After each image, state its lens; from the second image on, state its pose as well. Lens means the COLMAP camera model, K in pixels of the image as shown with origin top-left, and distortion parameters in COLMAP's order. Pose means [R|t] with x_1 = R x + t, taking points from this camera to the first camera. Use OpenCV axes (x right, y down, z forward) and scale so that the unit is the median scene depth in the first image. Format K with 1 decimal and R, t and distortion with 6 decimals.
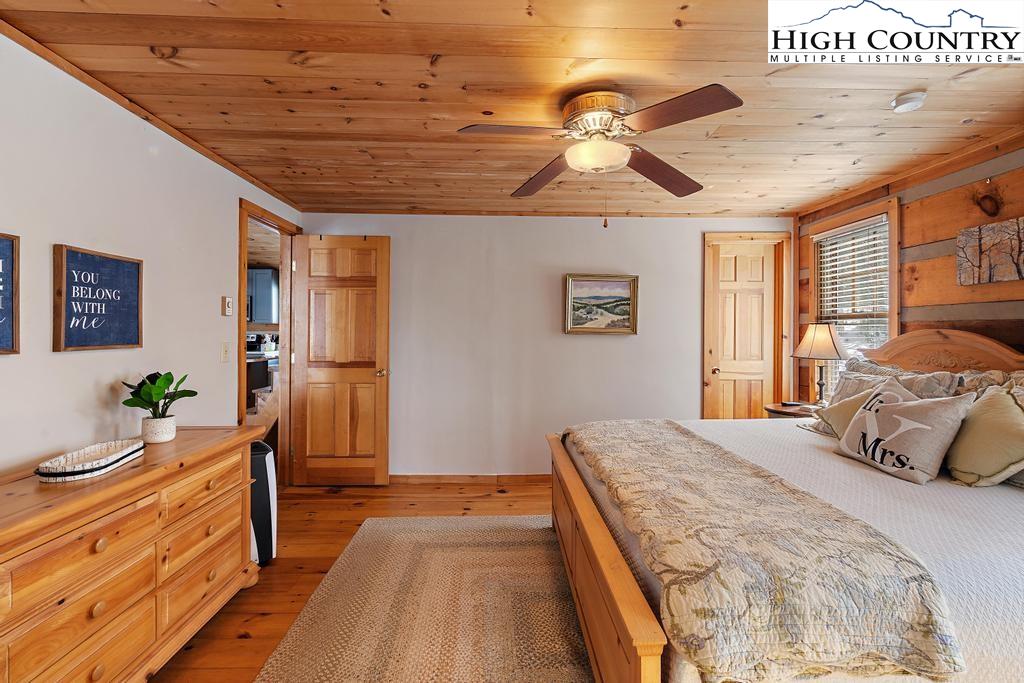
lens RADIAL K [[469.7, 0, 518.4], [0, 469.7, 335.1], [0, 0, 1]] dist [-0.003176, 0.001159]
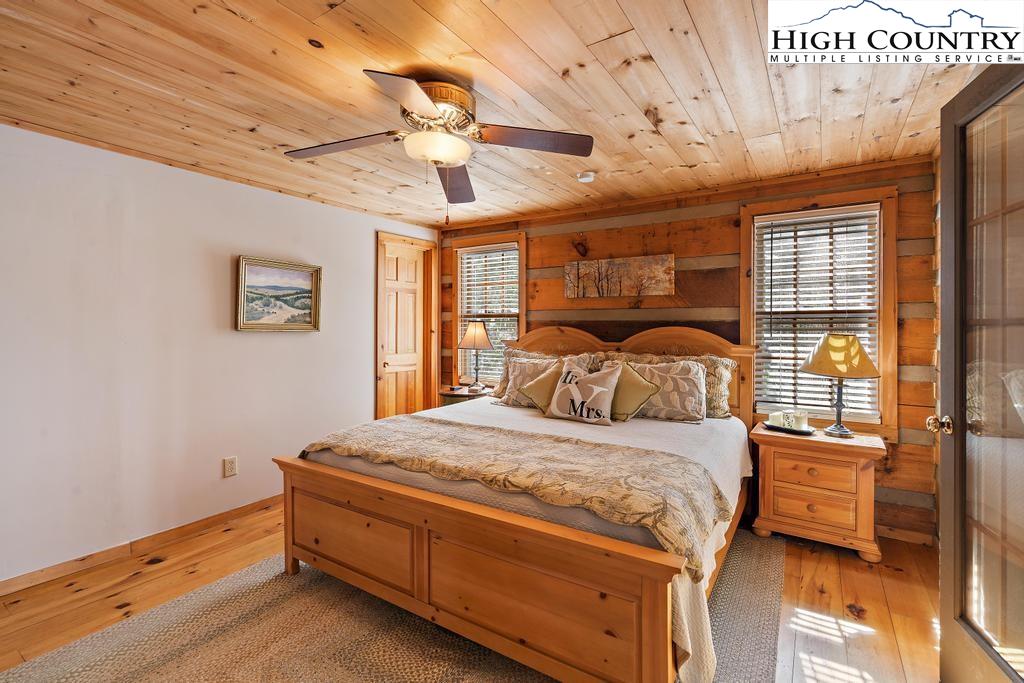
lens RADIAL K [[469.7, 0, 520.0], [0, 469.7, 331.3], [0, 0, 1]] dist [-0.003176, 0.001159]
pose [[0.567381, -0.010338, 0.823390, -0.368077], [0.004784, 0.999946, 0.009258, -0.009264], [-0.823441, -0.001314, 0.567400, 0.214420]]
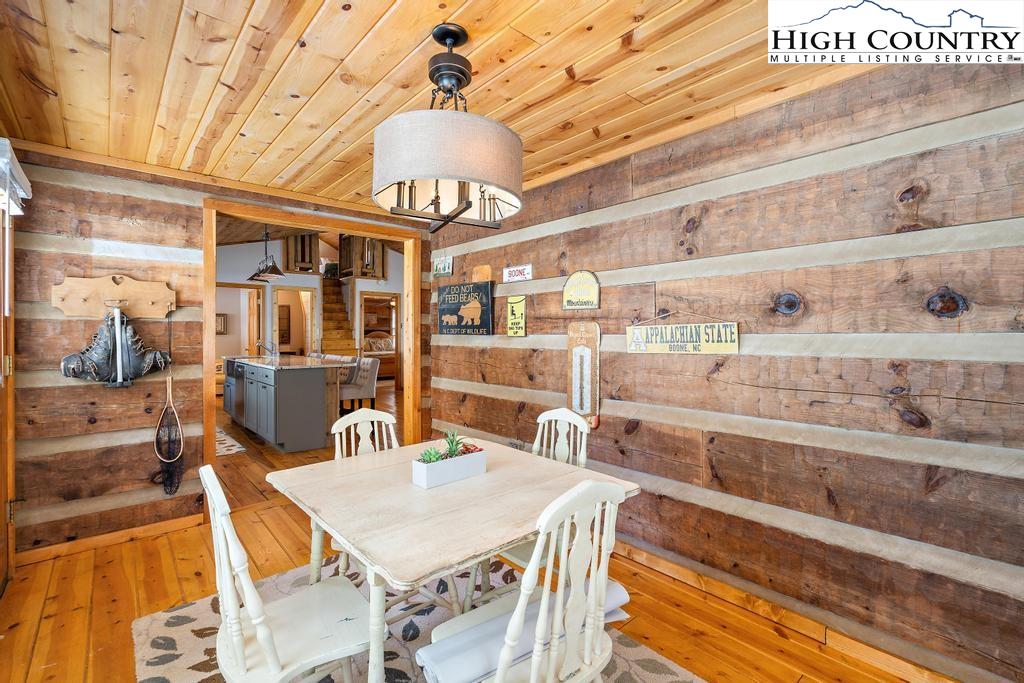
lens RADIAL K [[469.7, 0, 519.2], [0, 469.7, 333.9], [0, 0, 1]] dist [-0.003176, 0.001159]
pose [[-0.637235, -0.008725, 0.770620, -3.963965], [-0.000456, 0.999940, 0.010944, -0.035351], [-0.770670, 0.006622, -0.637201, 2.577428]]
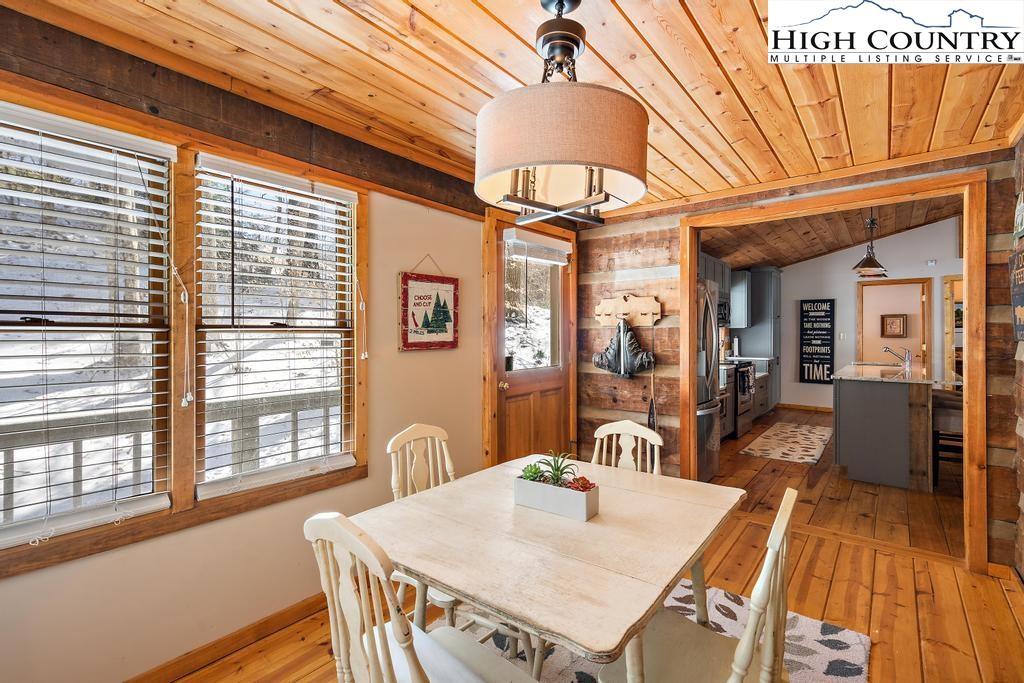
lens RADIAL K [[469.7, 0, 514.1], [0, 469.7, 334.3], [0, 0, 1]] dist [-0.003176, 0.001159]
pose [[0.654630, -0.006835, 0.755919, -3.874489], [0.010059, 0.999949, 0.000330, -0.039445], [-0.755883, 0.007387, 0.654665, 1.962523]]
